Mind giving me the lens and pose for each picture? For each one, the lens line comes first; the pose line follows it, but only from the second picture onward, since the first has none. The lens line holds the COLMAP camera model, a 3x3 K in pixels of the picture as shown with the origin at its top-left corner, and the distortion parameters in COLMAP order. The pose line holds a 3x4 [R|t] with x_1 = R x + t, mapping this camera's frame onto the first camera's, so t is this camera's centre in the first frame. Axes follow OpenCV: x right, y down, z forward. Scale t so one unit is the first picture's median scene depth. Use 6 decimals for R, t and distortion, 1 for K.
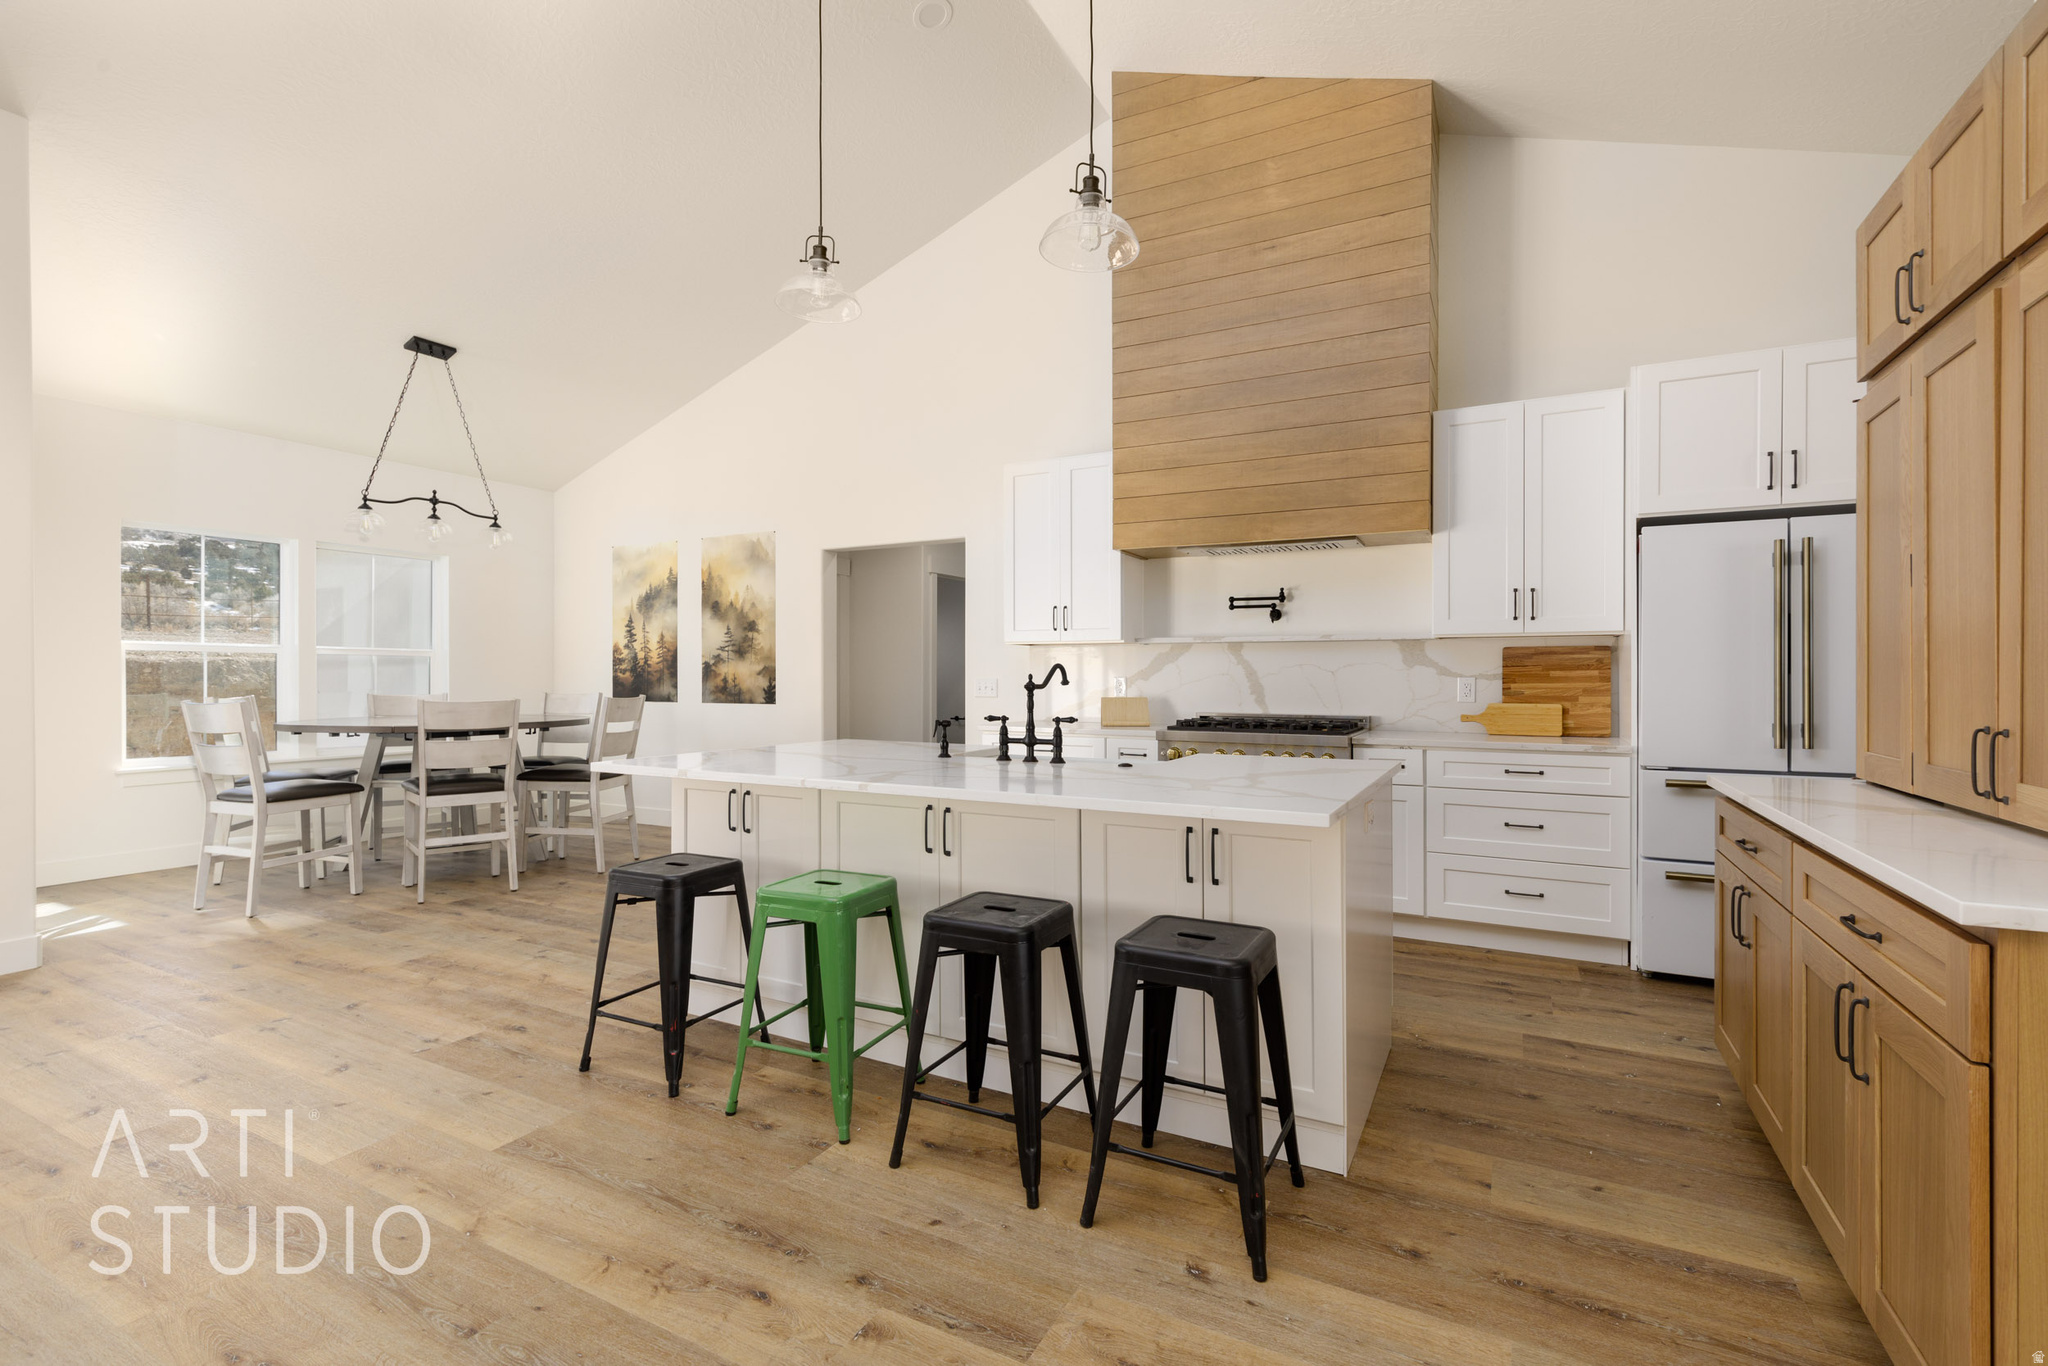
lens RADIAL K [[914.3, 0, 1030.9], [0, 914.3, 679.7], [0, 0, 1]] dist [0.010474, -0.003588]
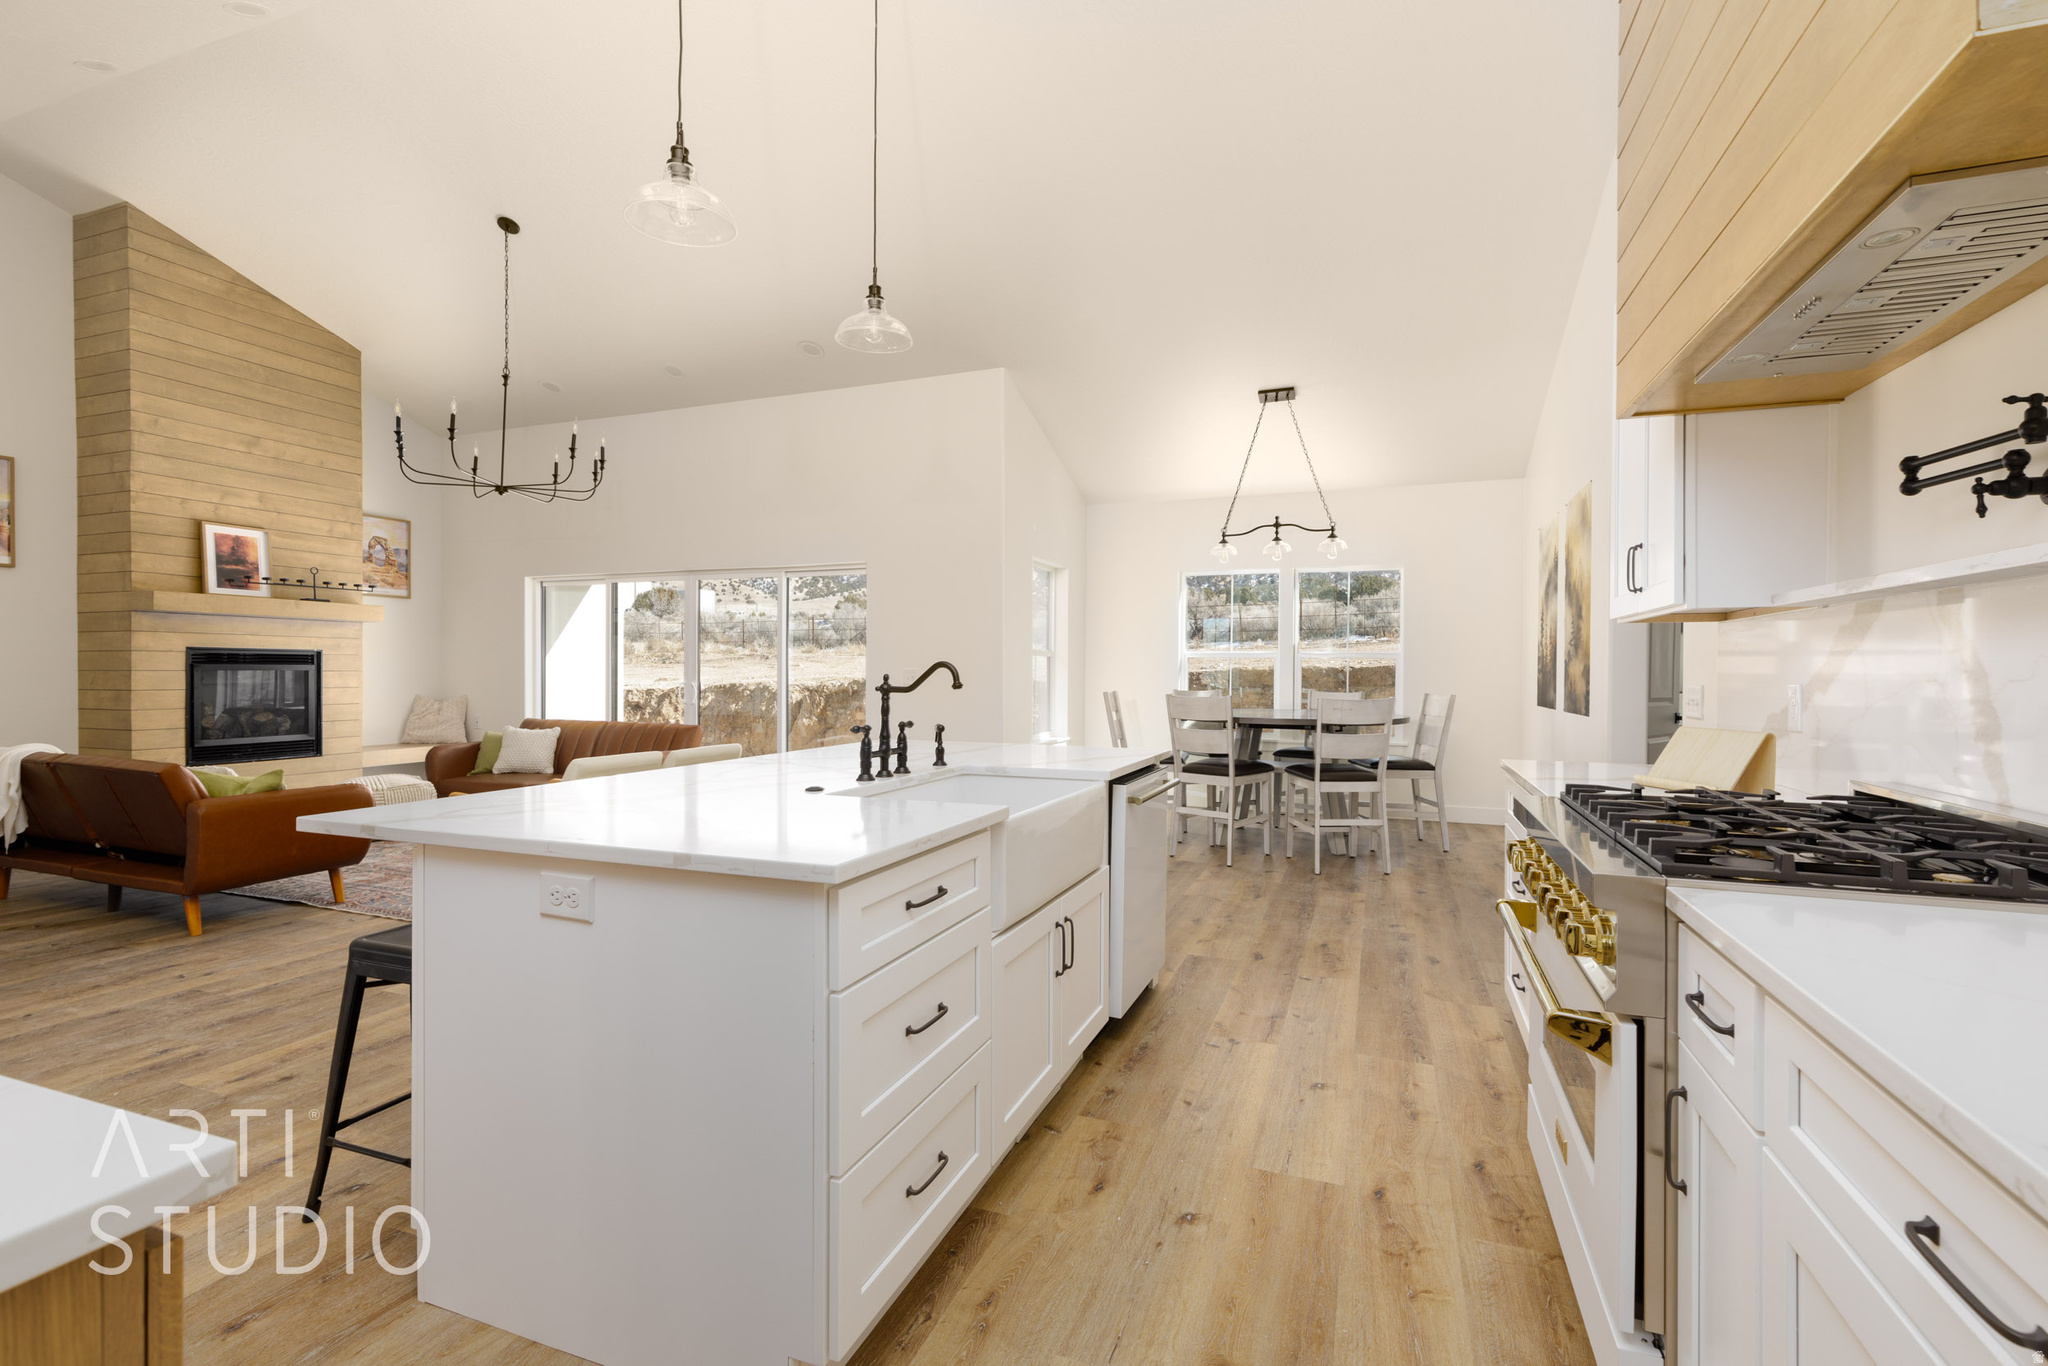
lens RADIAL K [[914.3, 0, 1030.9], [0, 914.3, 679.7], [0, 0, 1]] dist [0.010474, -0.003588]
pose [[0.121013, 0.008741, -0.992612, 0.516302], [-0.009679, 0.999924, 0.007625, -0.005315], [0.992604, 0.008685, 0.121089, 0.613525]]
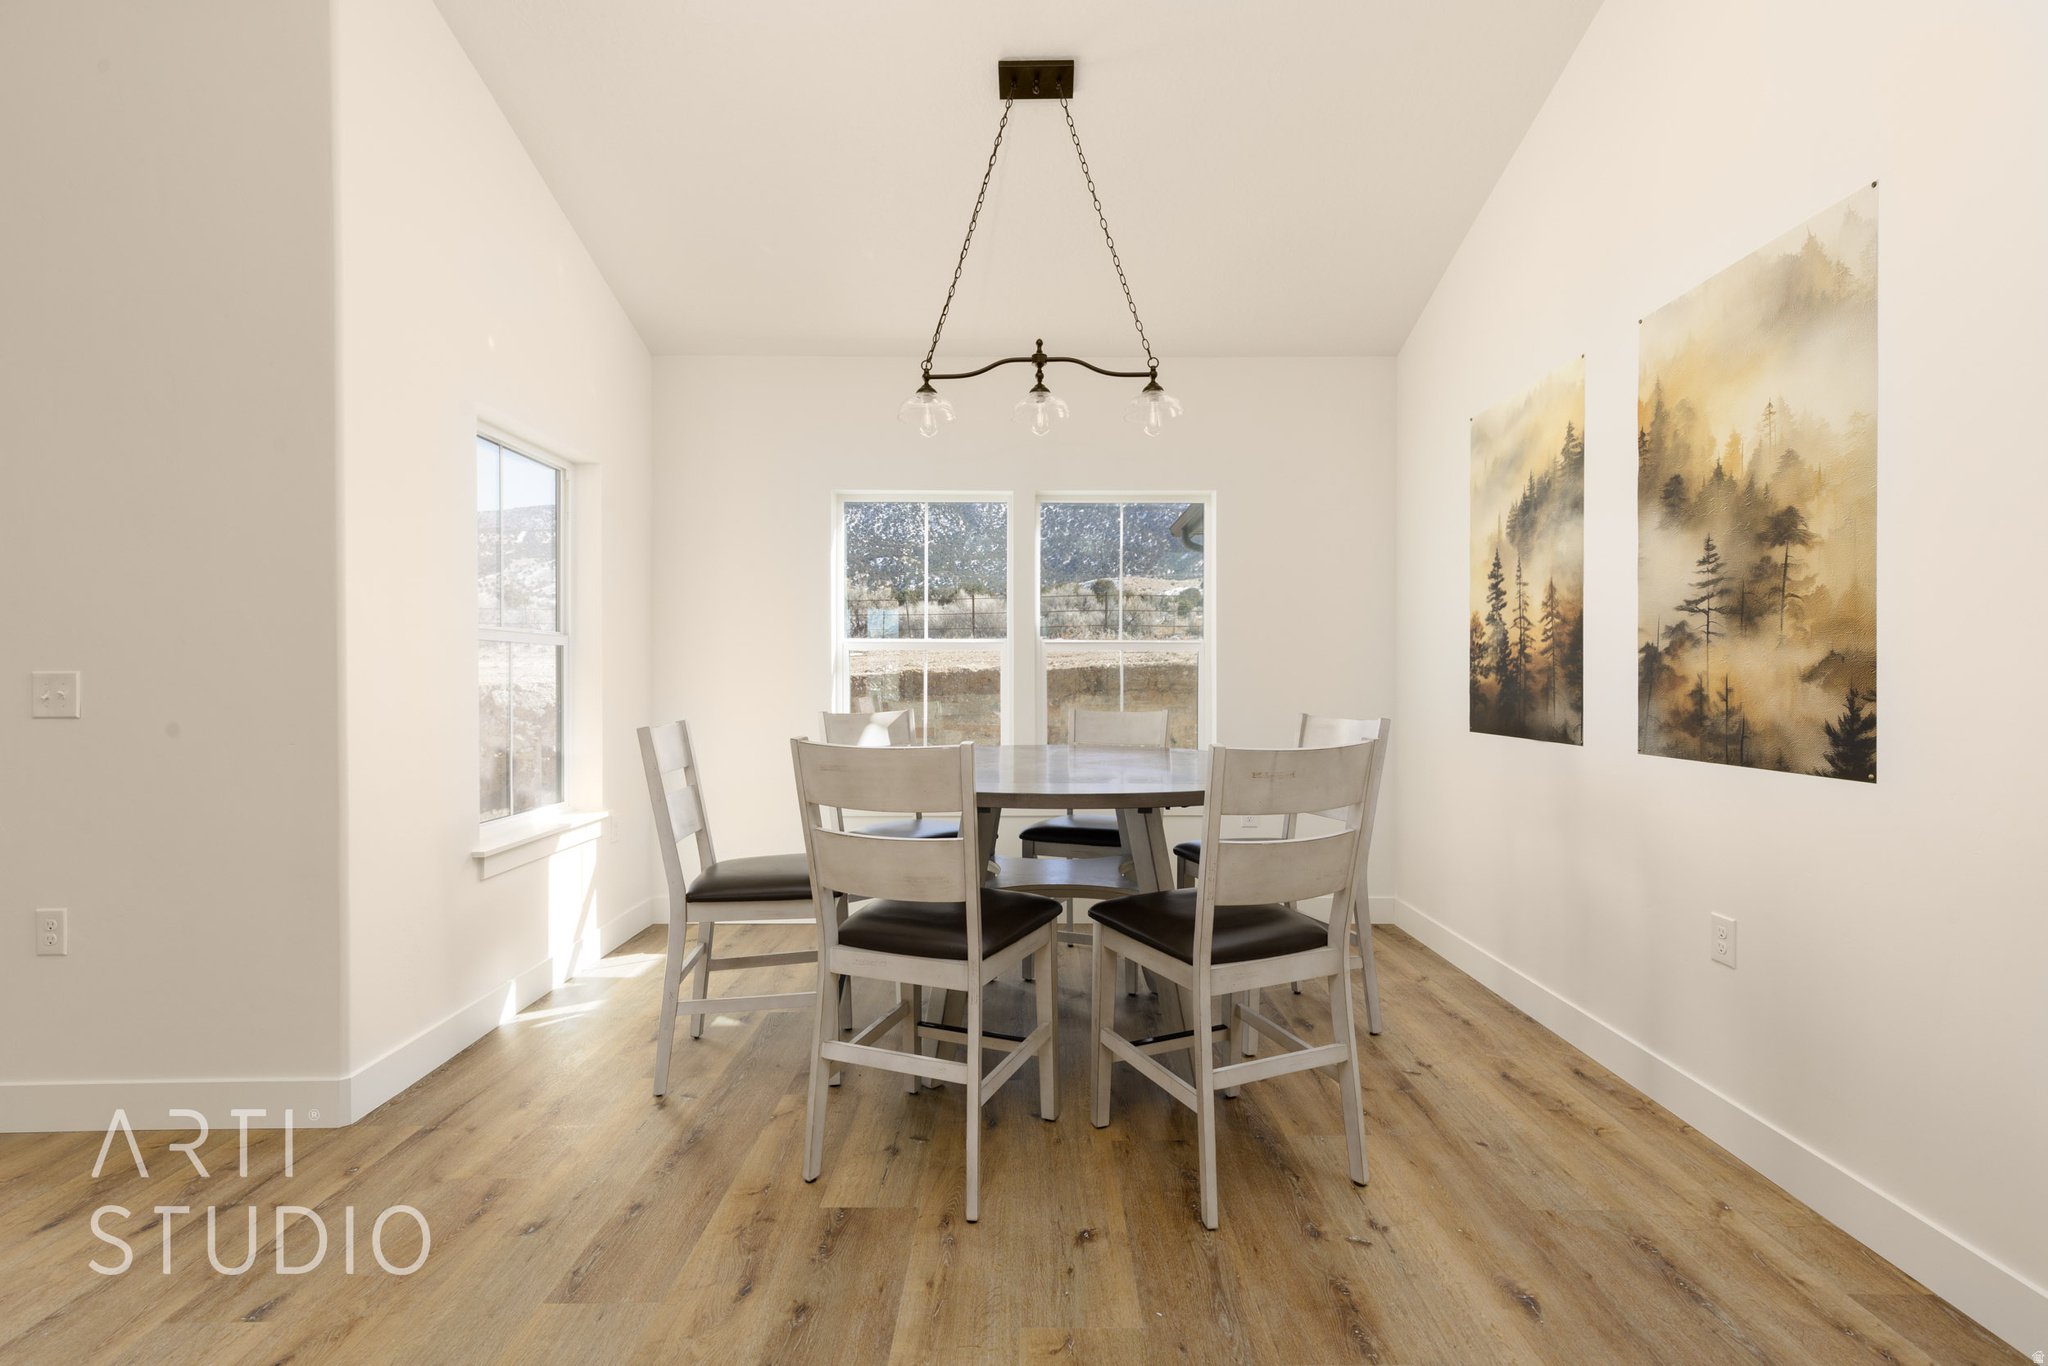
lens RADIAL K [[914.3, 0, 1030.9], [0, 914.3, 679.7], [0, 0, 1]] dist [0.010474, -0.003588]
pose [[0.469276, 0.002007, -0.883049, -0.194433], [-0.002061, 0.999997, 0.001178, -0.007216], [0.883049, 0.001267, 0.469279, 0.825138]]
